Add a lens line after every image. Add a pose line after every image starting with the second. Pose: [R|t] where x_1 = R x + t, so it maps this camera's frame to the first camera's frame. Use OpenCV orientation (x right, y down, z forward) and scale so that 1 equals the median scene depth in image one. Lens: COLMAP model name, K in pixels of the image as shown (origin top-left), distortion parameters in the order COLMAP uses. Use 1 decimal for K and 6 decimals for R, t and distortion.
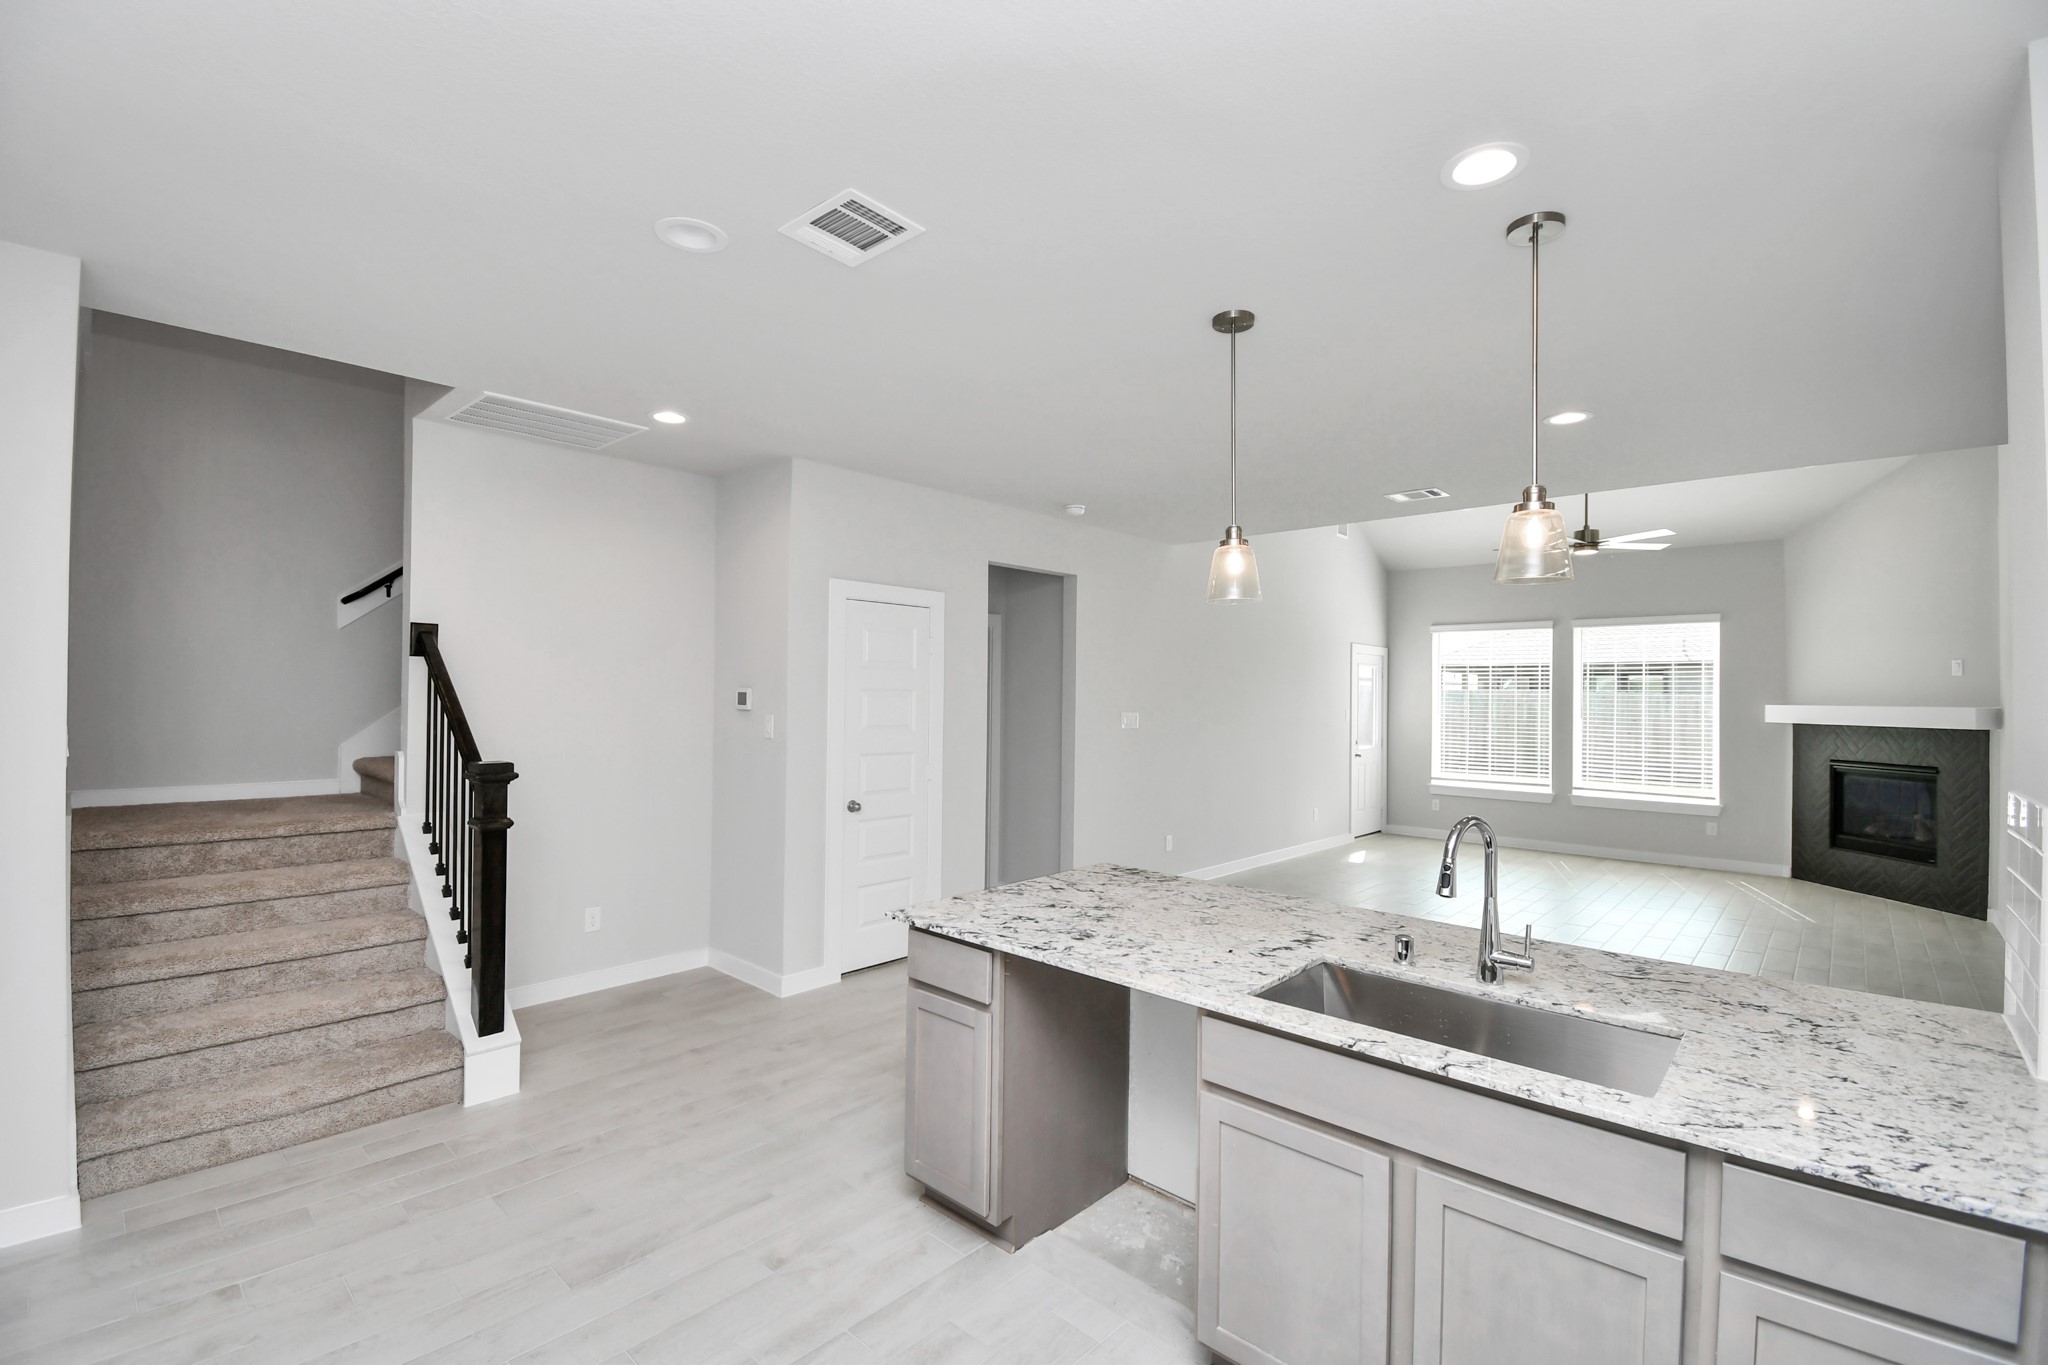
lens RADIAL K [[892.3, 0, 999.5], [0, 892.3, 680.0], [0, 0, 1]] dist [-0.000933, -0.017632]
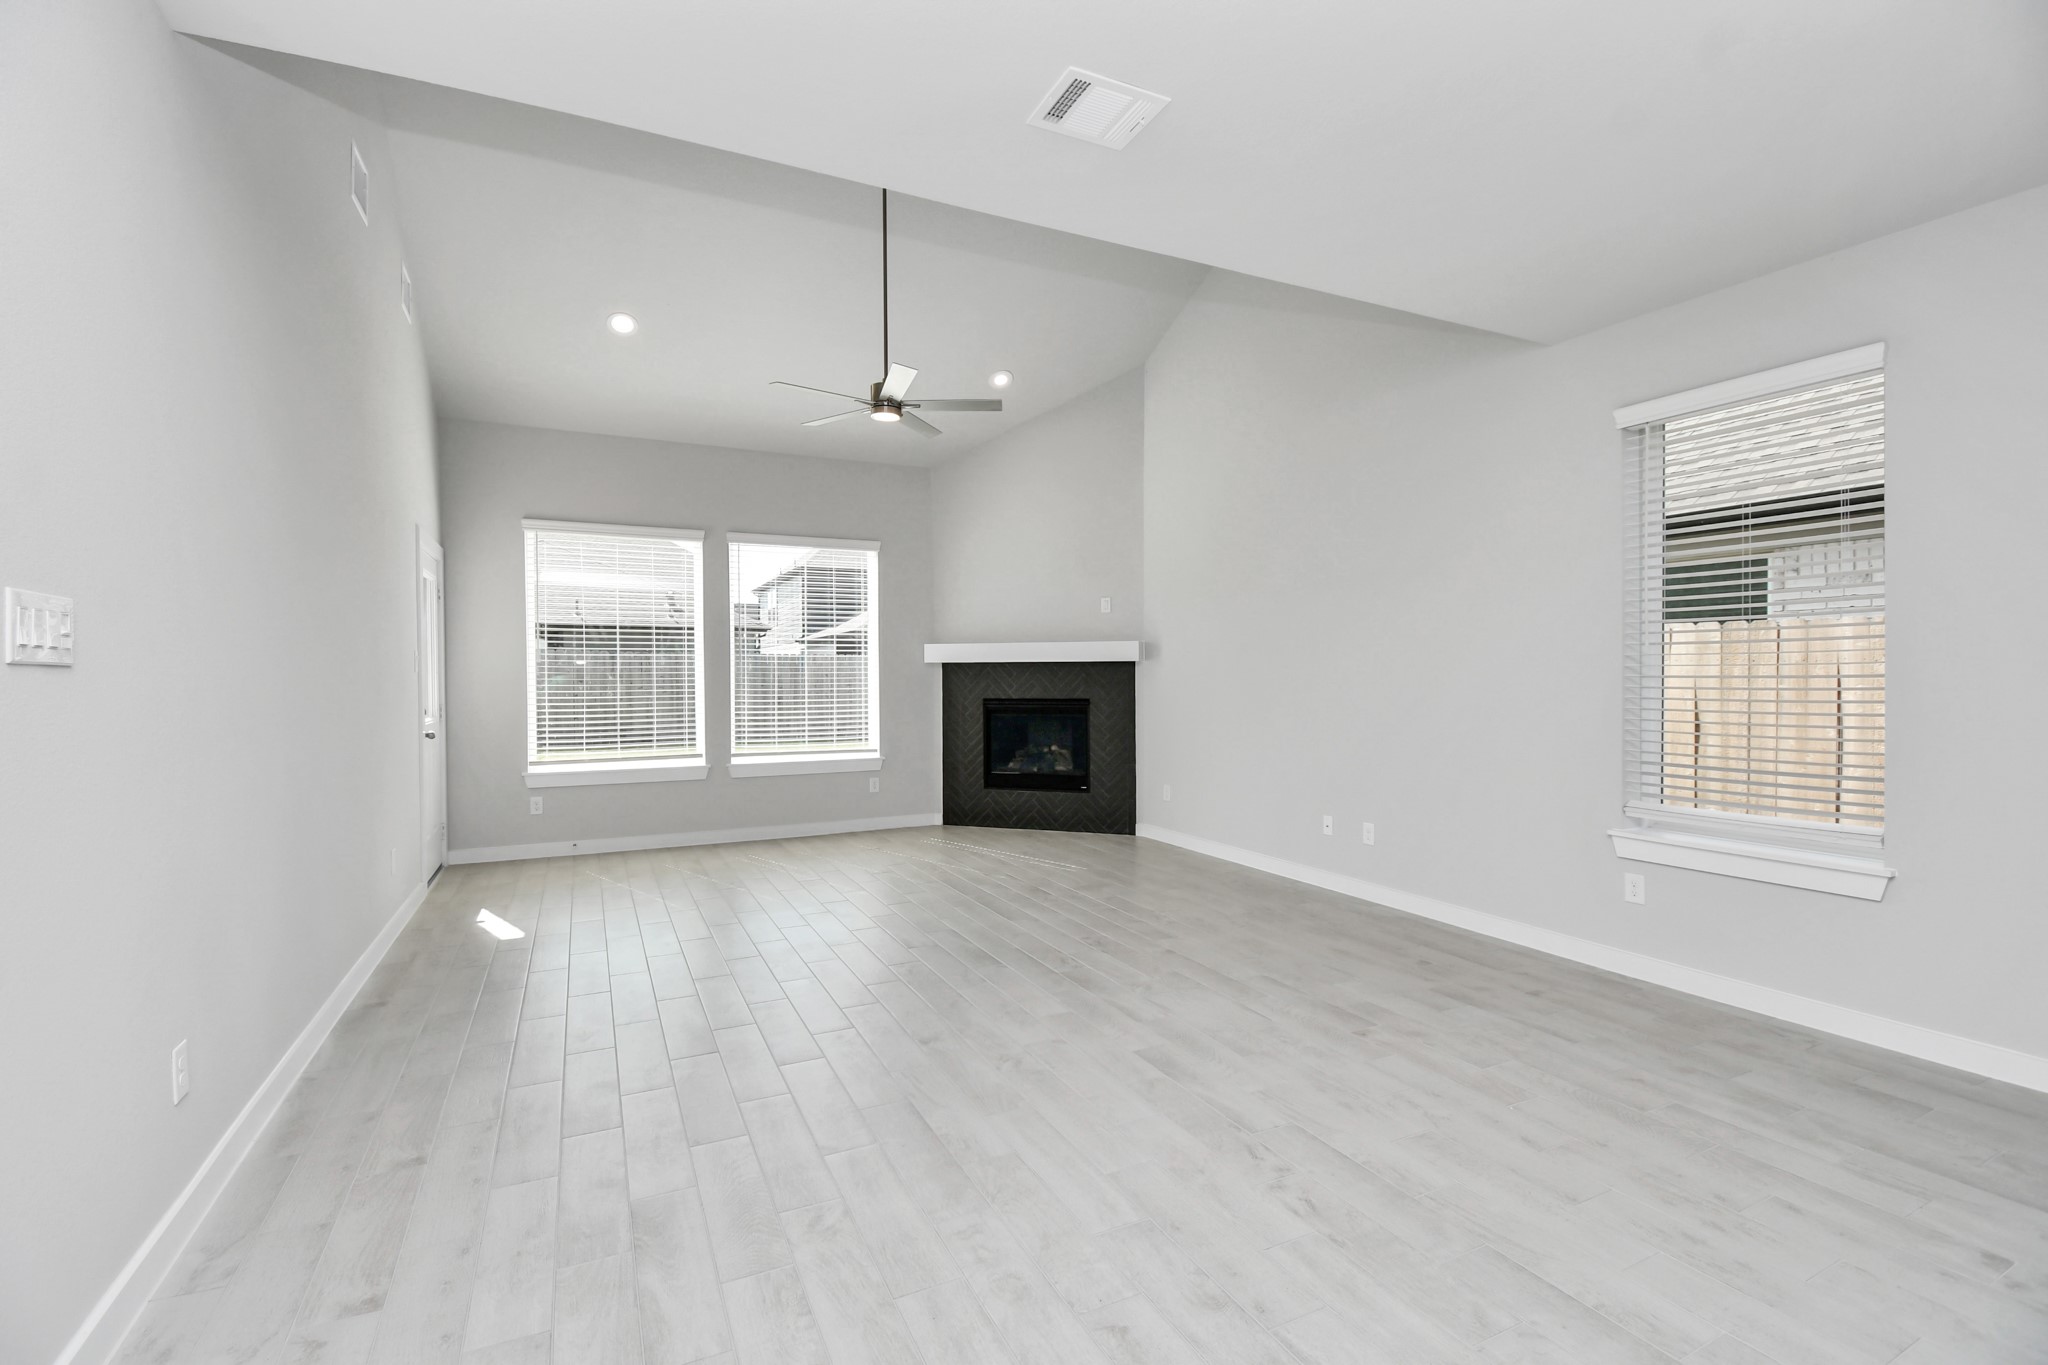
lens RADIAL K [[899.7, 0, 1014.7], [0, 899.7, 689.9], [0, 0, 1]] dist [0.023499, -0.026748]
pose [[0.354488, -0.030335, 0.934568, 0.022644], [-0.007148, 0.999357, 0.035150, 0.052381], [-0.935033, -0.019140, 0.354043, 0.708786]]
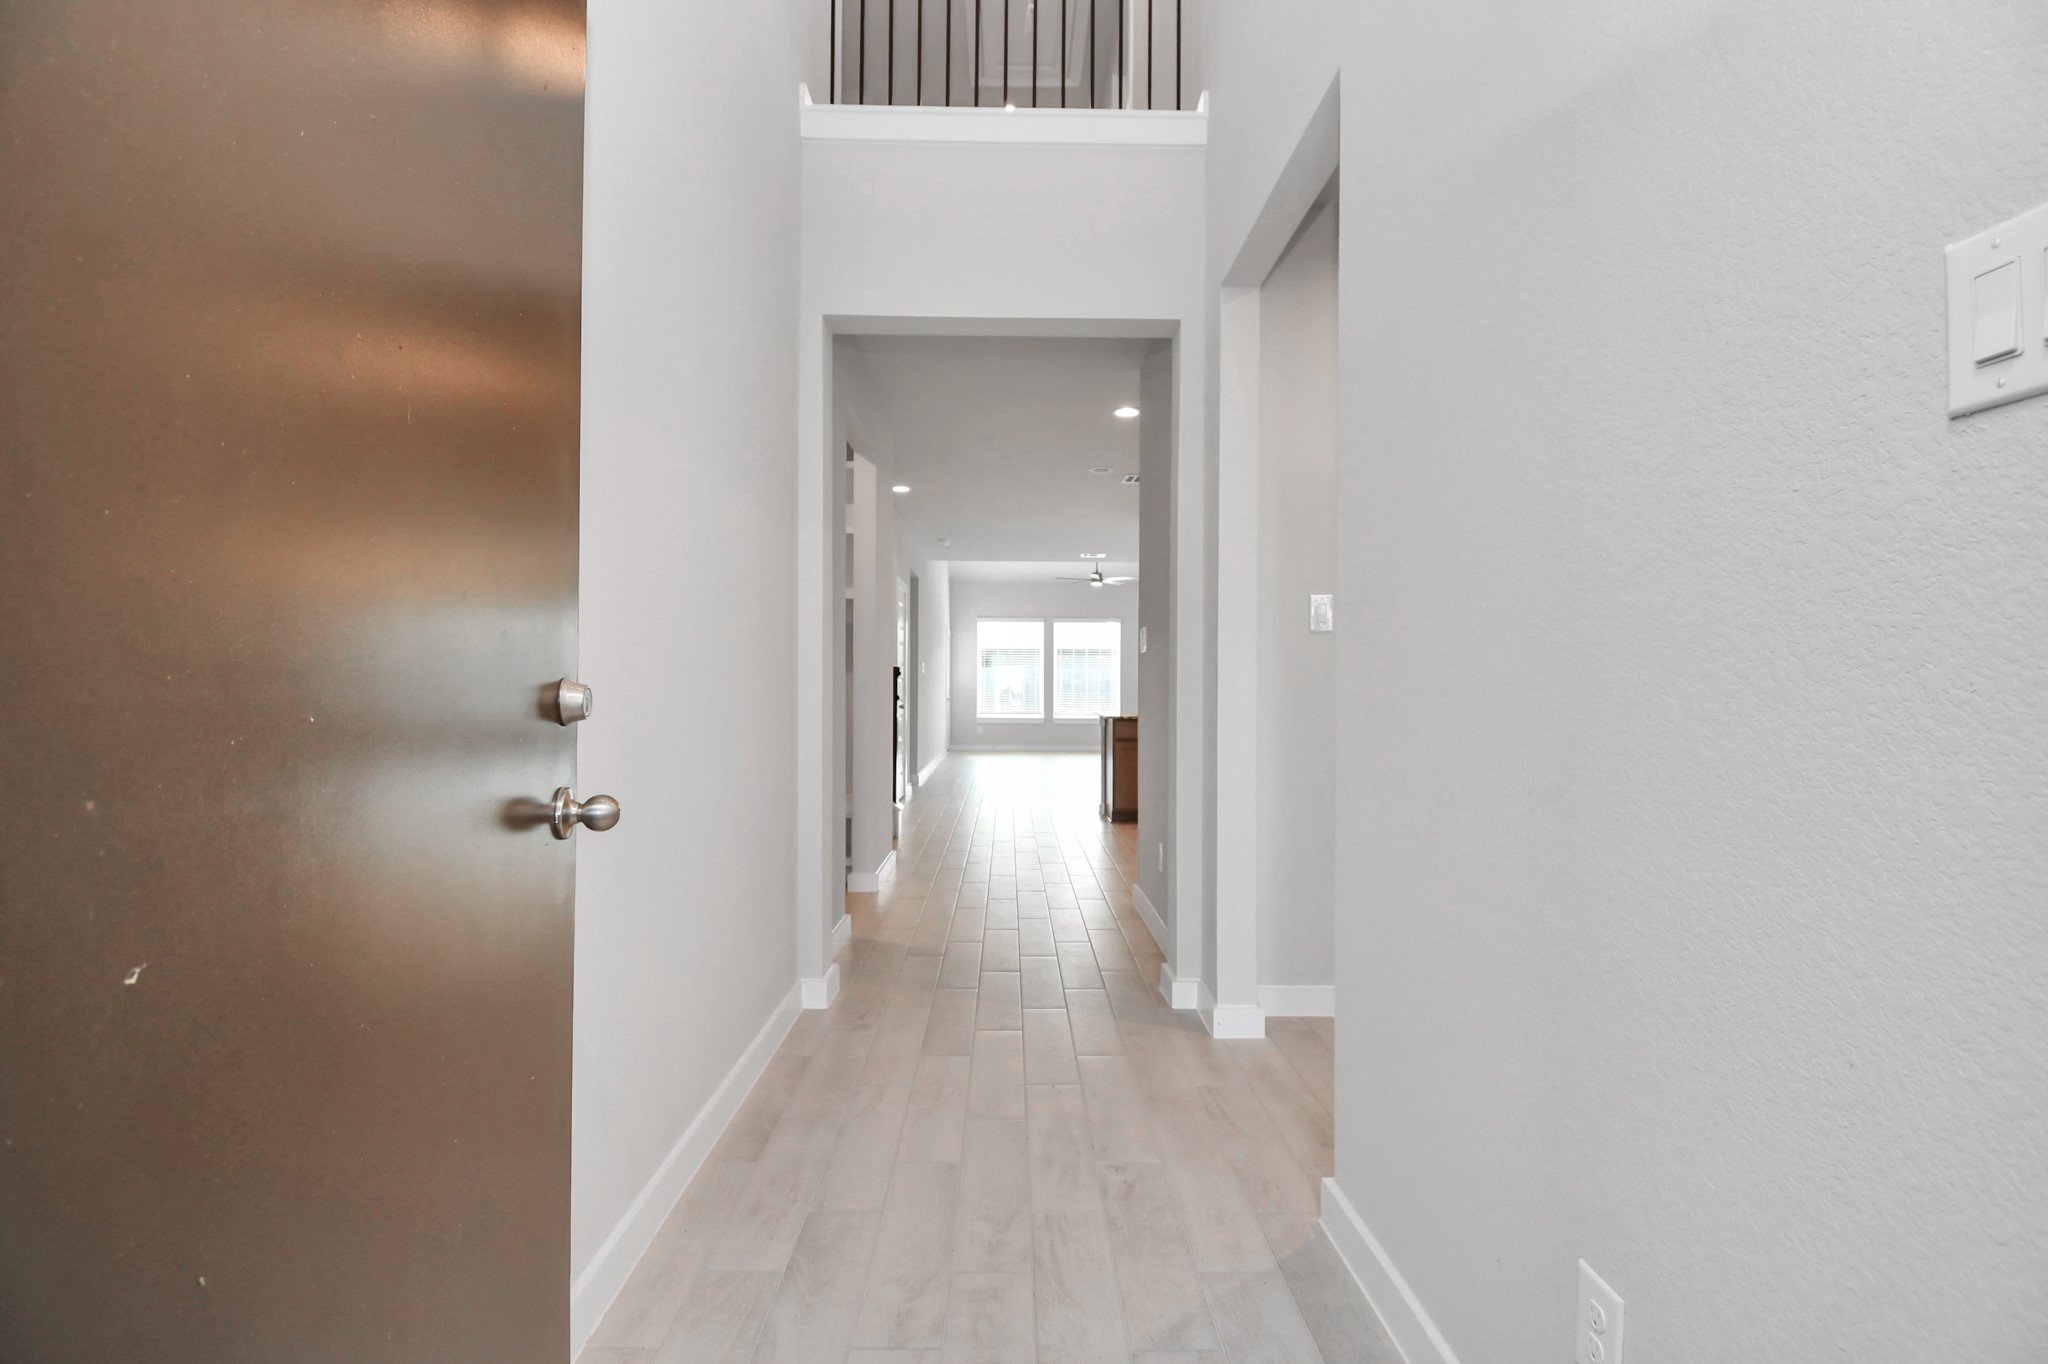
lens RADIAL K [[899.7, 0, 1014.7], [0, 899.7, 689.4], [0, 0, 1]] dist [0.023499, -0.026748]
pose [[0.718995, -0.008298, 0.694966, -0.909651], [-0.008162, 0.999759, 0.020381, 0.052778], [-0.694968, -0.020326, 0.718754, -0.316292]]
